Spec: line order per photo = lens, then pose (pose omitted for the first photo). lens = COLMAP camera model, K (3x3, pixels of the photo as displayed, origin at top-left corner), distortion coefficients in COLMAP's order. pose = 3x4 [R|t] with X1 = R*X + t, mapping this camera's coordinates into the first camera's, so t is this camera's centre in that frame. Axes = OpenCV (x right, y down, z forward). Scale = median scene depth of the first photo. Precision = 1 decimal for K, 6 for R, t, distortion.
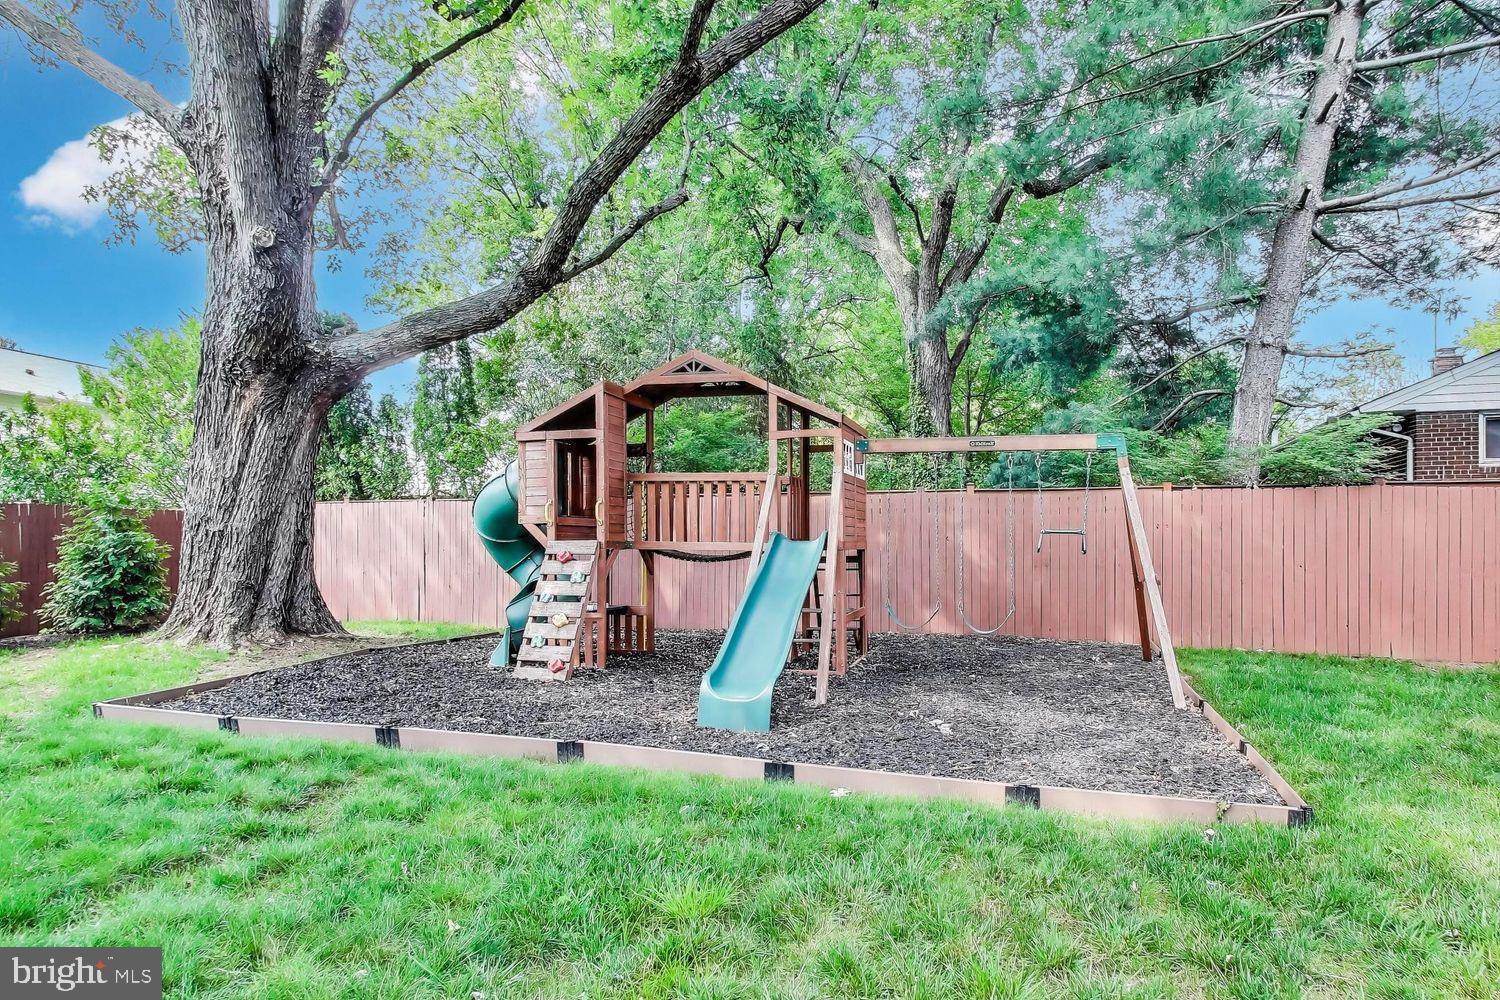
lens RADIAL K [[701.9, 0, 750.0], [0, 701.9, 500.0], [0, 0, 1]] dist [-0.001970, -0.000477]
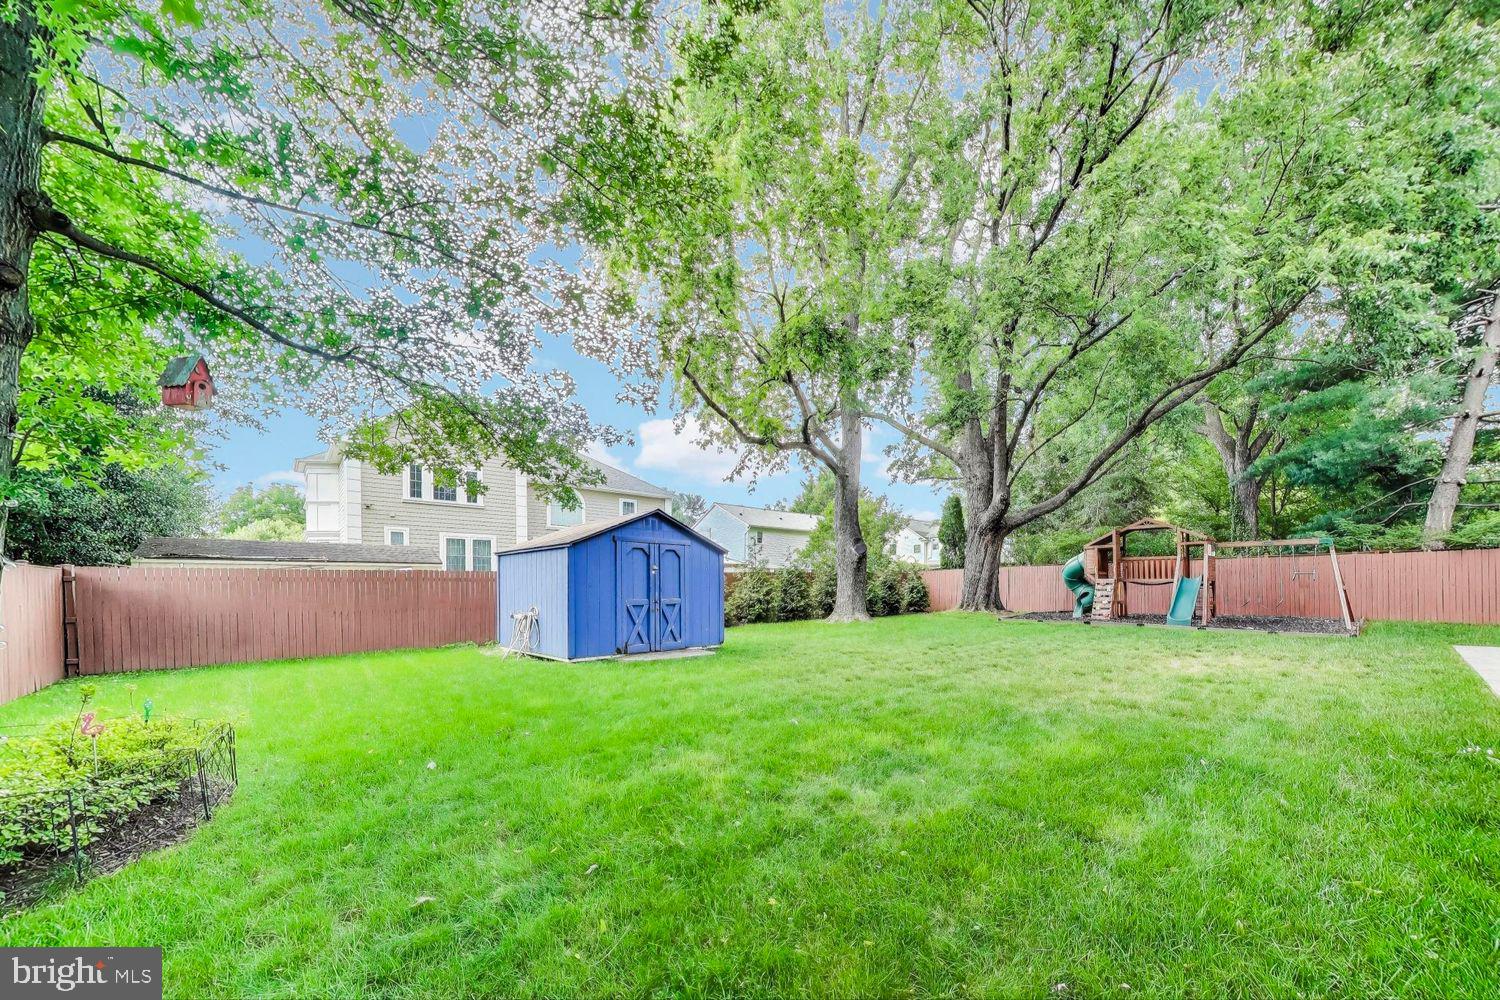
lens RADIAL K [[565.1, 0, 749.4], [0, 565.1, 571.6], [0, 0, 1]] dist [-0.000195, -0.000010]
pose [[0.893113, -0.025612, -0.449102, -0.512051], [0.031232, 0.999499, 0.005108, -0.037697], [0.448747, -0.018588, 0.893466, -1.930298]]
